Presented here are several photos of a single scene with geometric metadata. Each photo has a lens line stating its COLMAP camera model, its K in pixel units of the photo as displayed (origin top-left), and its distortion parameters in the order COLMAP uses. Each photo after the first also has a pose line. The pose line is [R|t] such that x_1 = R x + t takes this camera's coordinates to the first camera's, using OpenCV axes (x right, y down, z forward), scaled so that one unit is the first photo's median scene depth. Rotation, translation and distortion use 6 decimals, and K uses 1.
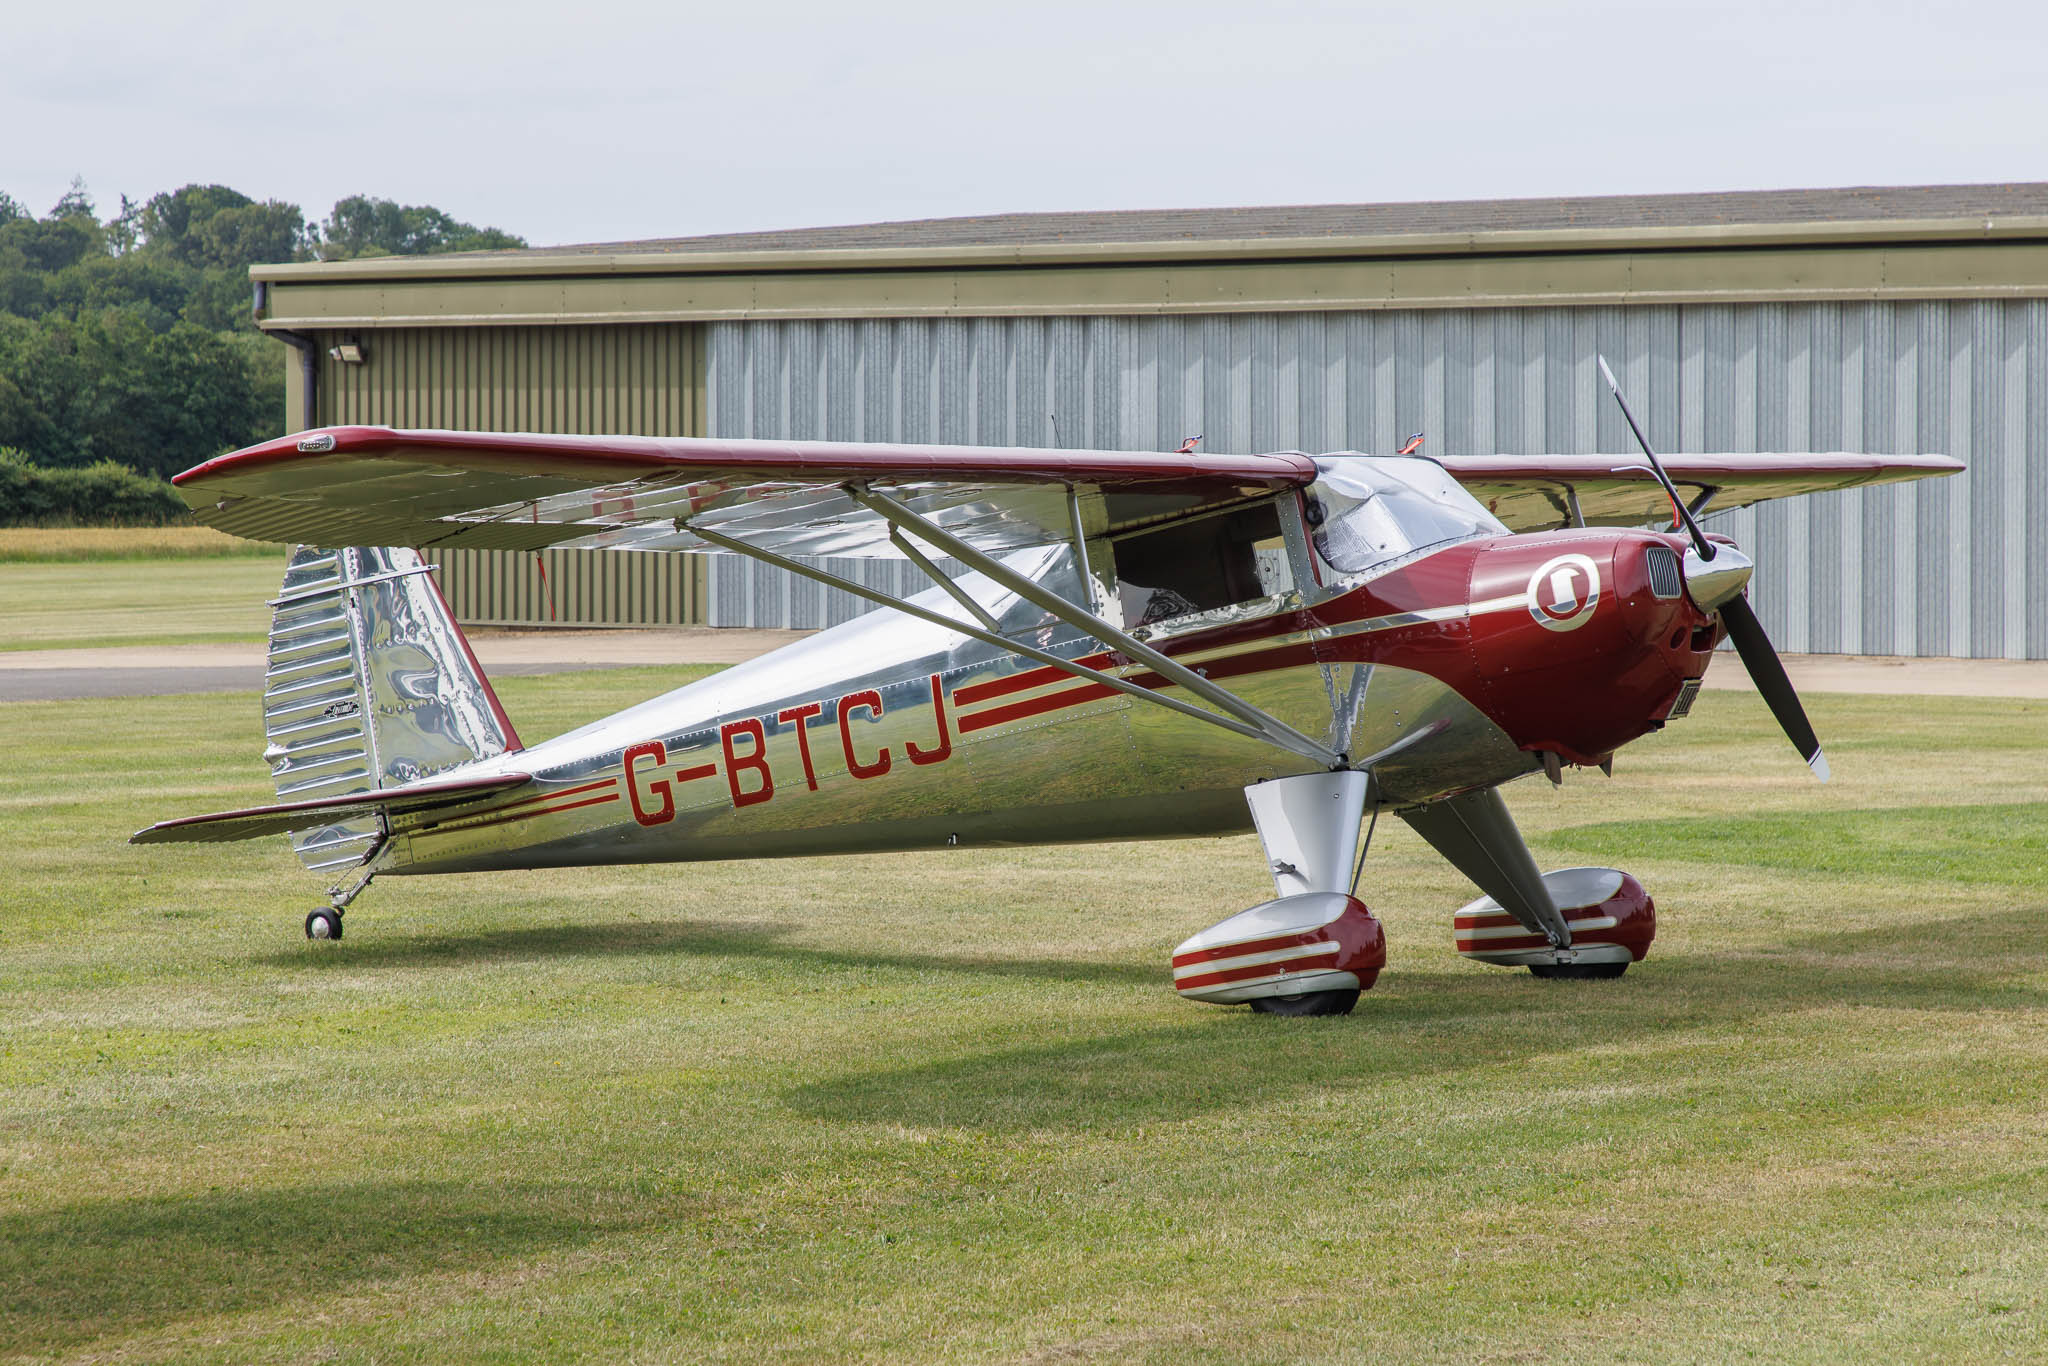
lens RADIAL K [[6192.1, 0, 1023.8], [0, 6192.1, 682.2], [0, 0, 1]] dist [-0.007200, 0.000000]
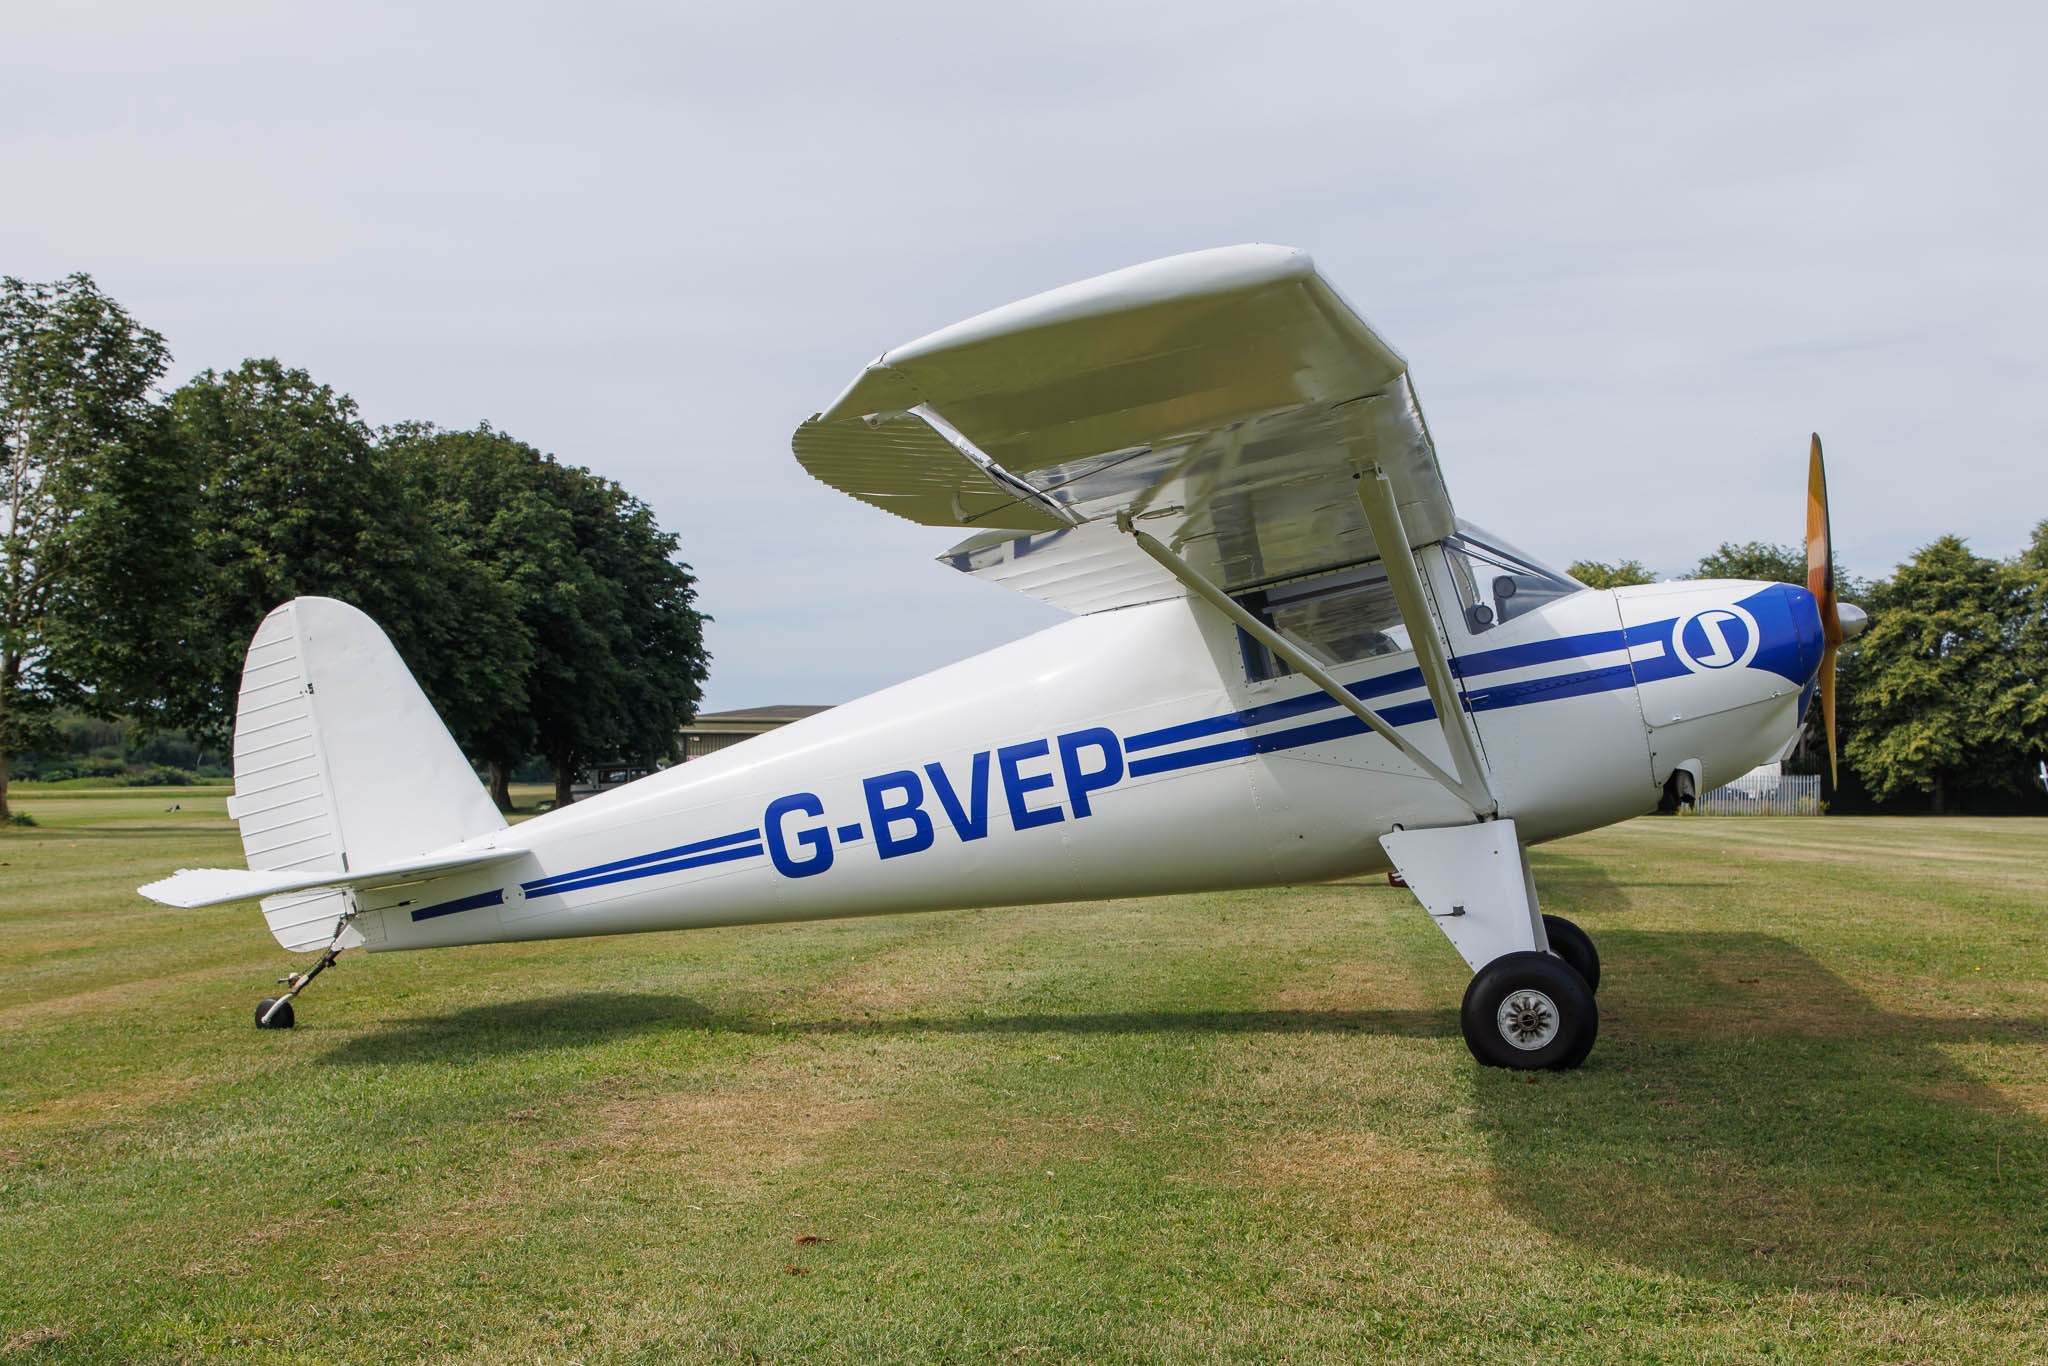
lens RADIAL K [[2541.9, 0, 1025.5], [0, 2541.9, 684.5], [0, 0, 1]] dist [-0.036462, 0.000000]
pose [[0.993825, 0.008902, 0.110599, -0.071578], [-0.002672, 0.998407, -0.056351, 0.015593], [-0.110925, 0.055707, 0.992266, 0.574579]]
